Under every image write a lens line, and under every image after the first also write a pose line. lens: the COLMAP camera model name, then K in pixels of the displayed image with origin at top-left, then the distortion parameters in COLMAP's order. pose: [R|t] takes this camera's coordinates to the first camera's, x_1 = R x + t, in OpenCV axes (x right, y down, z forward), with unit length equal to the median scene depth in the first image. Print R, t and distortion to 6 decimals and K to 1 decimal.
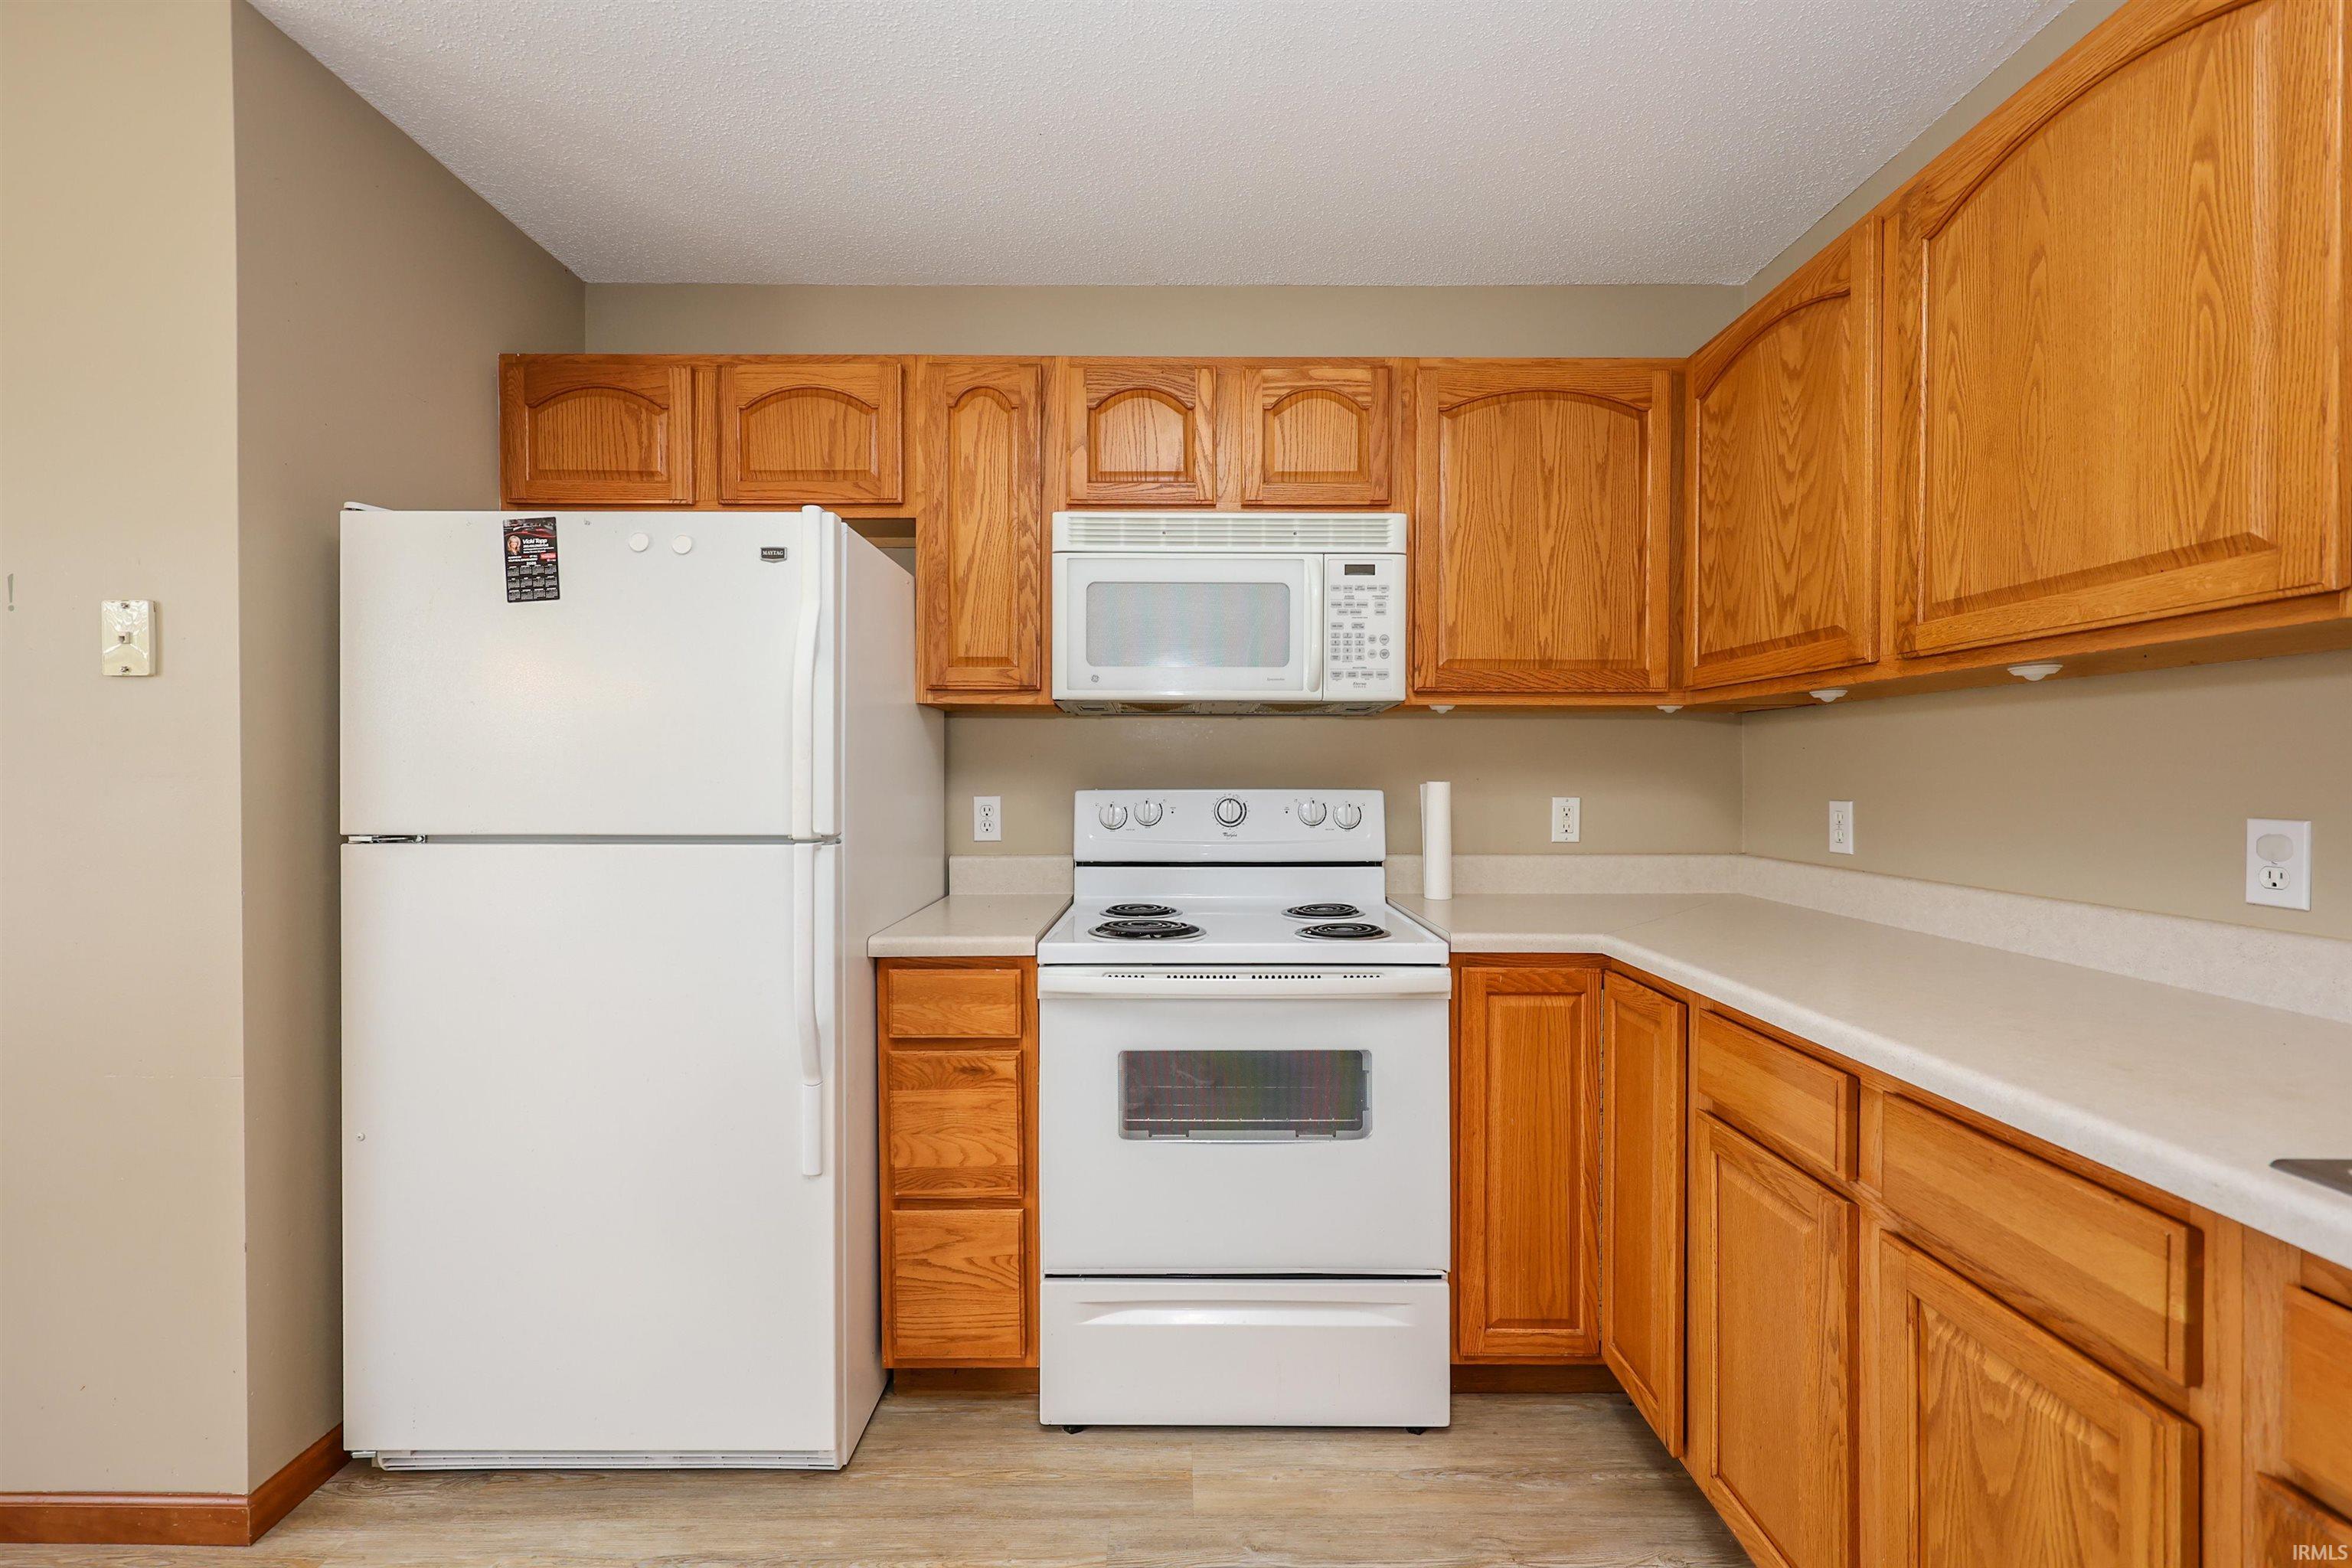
lens RADIAL K [[942.8, 0, 1183.6], [0, 942.8, 780.8], [0, 0, 1]] dist [0.001793, 0.000102]
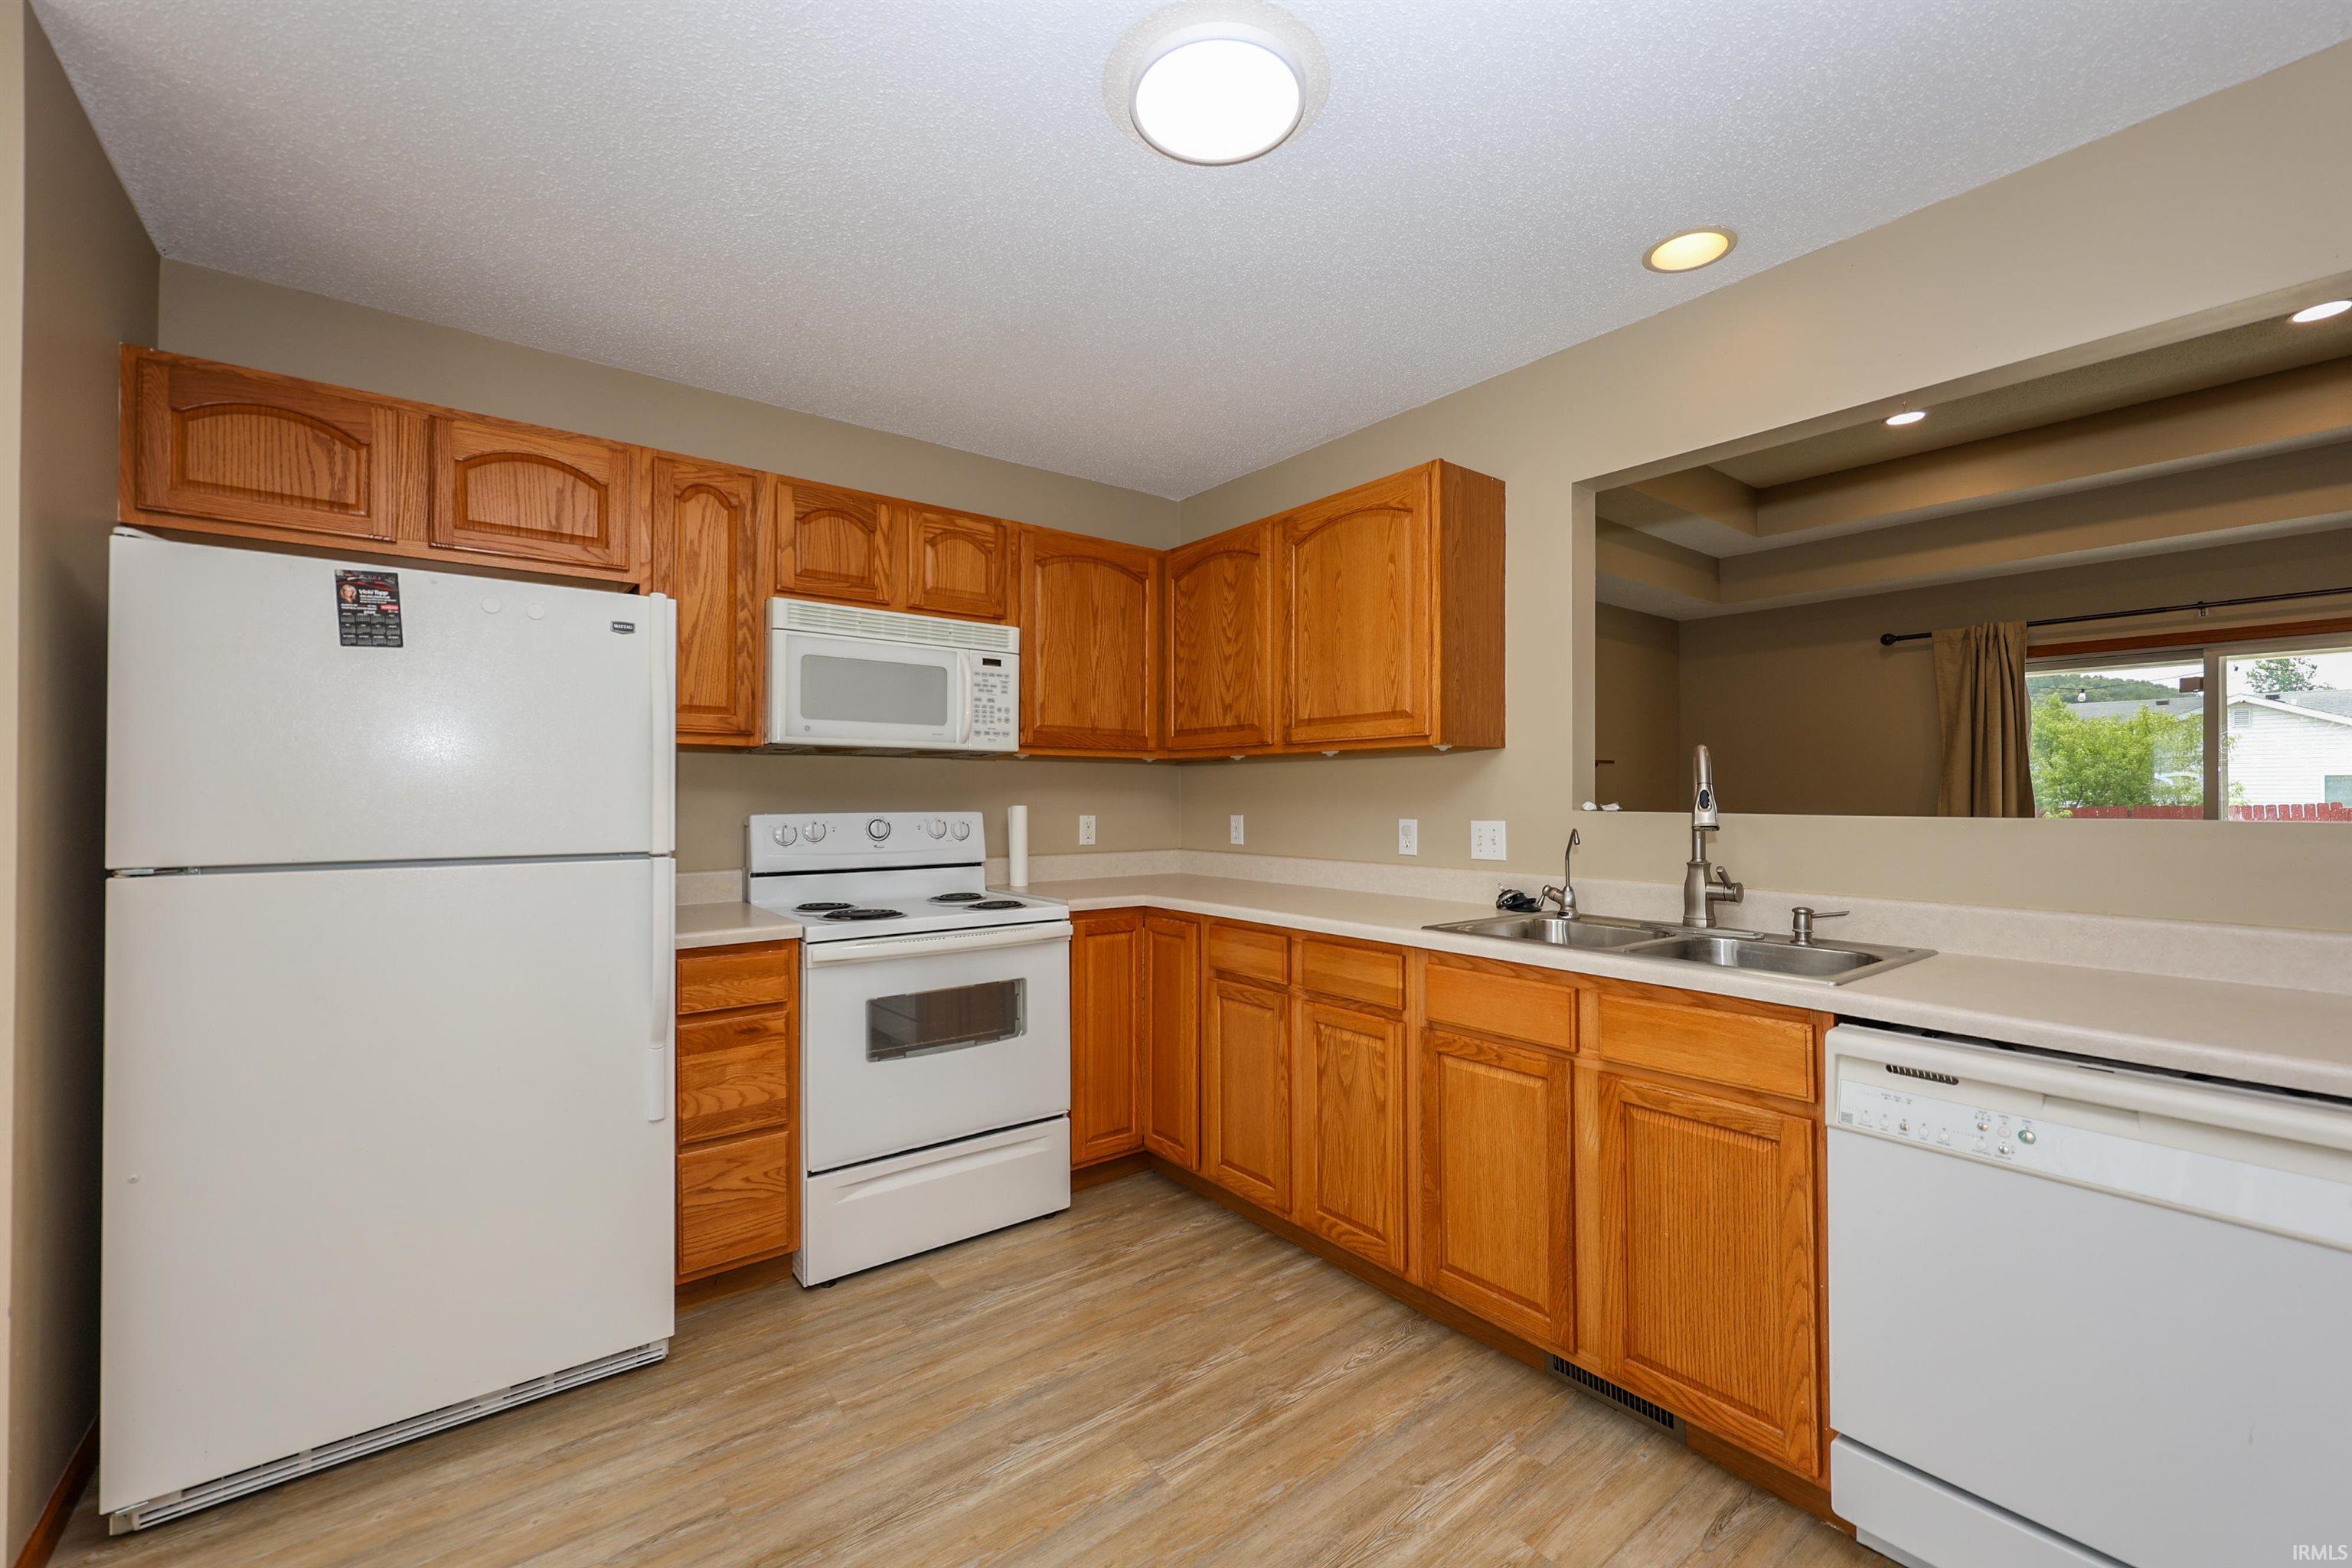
lens RADIAL K [[947.1, 0, 1167.4], [0, 947.1, 788.3], [0, 0, 1]] dist [0.003395, 0.000155]
pose [[0.796565, 0.003971, 0.604540, -0.489934], [0.006051, 0.999876, -0.014540, -0.003596], [-0.604523, 0.015240, 0.796442, -0.343724]]
